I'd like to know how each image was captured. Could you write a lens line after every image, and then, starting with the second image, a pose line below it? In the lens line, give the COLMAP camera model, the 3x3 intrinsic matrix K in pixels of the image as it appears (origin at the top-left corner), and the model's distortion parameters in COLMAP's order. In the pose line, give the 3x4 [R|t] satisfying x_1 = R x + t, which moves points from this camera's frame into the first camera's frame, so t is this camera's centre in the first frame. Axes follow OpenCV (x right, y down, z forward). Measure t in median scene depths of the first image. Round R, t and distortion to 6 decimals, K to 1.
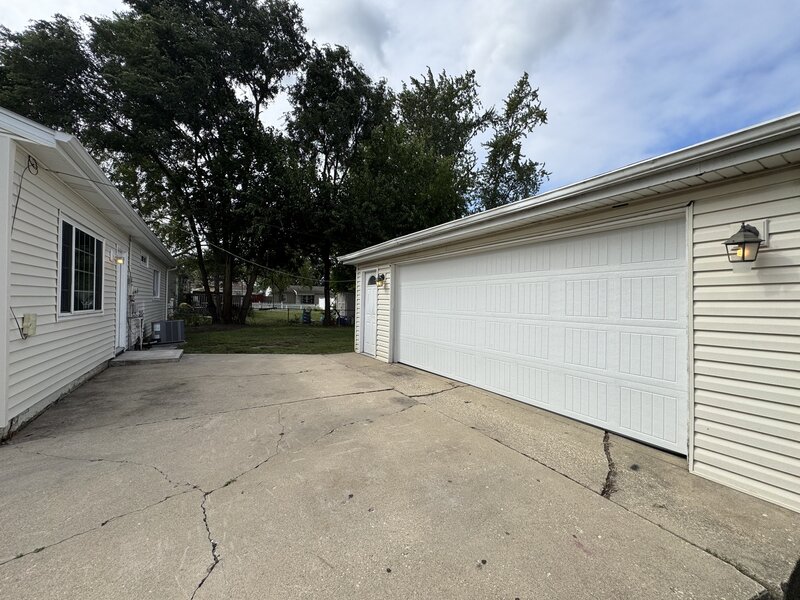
lens RADIAL K [[321.8, 0, 400.5], [0, 321.8, 299.3], [0, 0, 1]] dist [-0.007435, 0.001511]
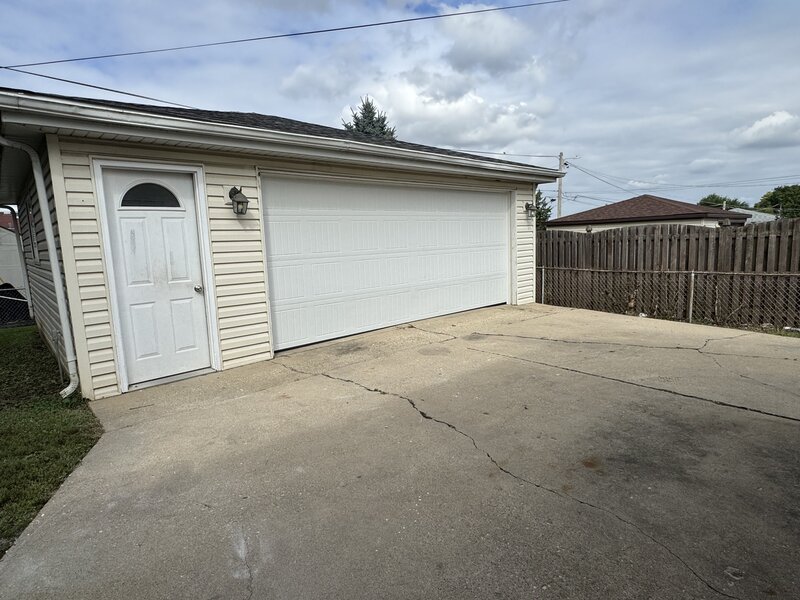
lens RADIAL K [[453.8, 0, 393.1], [0, 453.8, 293.8], [0, 0, 1]] dist [-0.002138, -0.000566]
pose [[-0.196164, -0.135282, 0.971194, -1.173512], [0.019053, 0.989725, 0.141712, -0.019440], [-0.980386, 0.046303, -0.191571, 1.376002]]
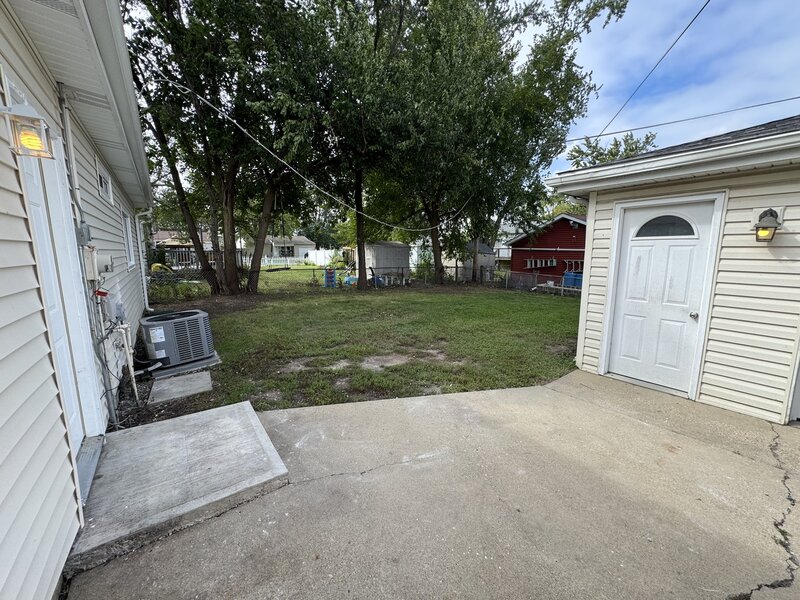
lens RADIAL K [[321.8, 0, 397.9], [0, 321.8, 298.3], [0, 0, 1]] dist [-0.007435, 0.001511]
pose [[0.995848, -0.039455, 0.082034, -0.836170], [0.025828, 0.986618, 0.160989, -0.067161], [-0.087288, -0.158202, 0.983541, 0.962180]]
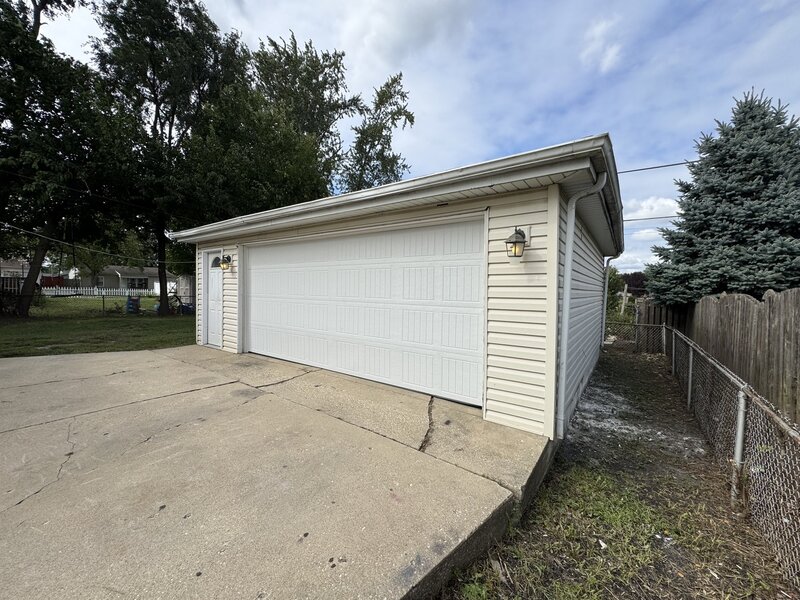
lens RADIAL K [[321.8, 0, 401.9], [0, 321.8, 296.8], [0, 0, 1]] dist [-0.007435, 0.001511]
pose [[0.919375, -0.013034, 0.393167, 0.052977], [-0.003006, 0.999189, 0.040154, -0.001648], [-0.393371, -0.038098, 0.918590, -0.022107]]
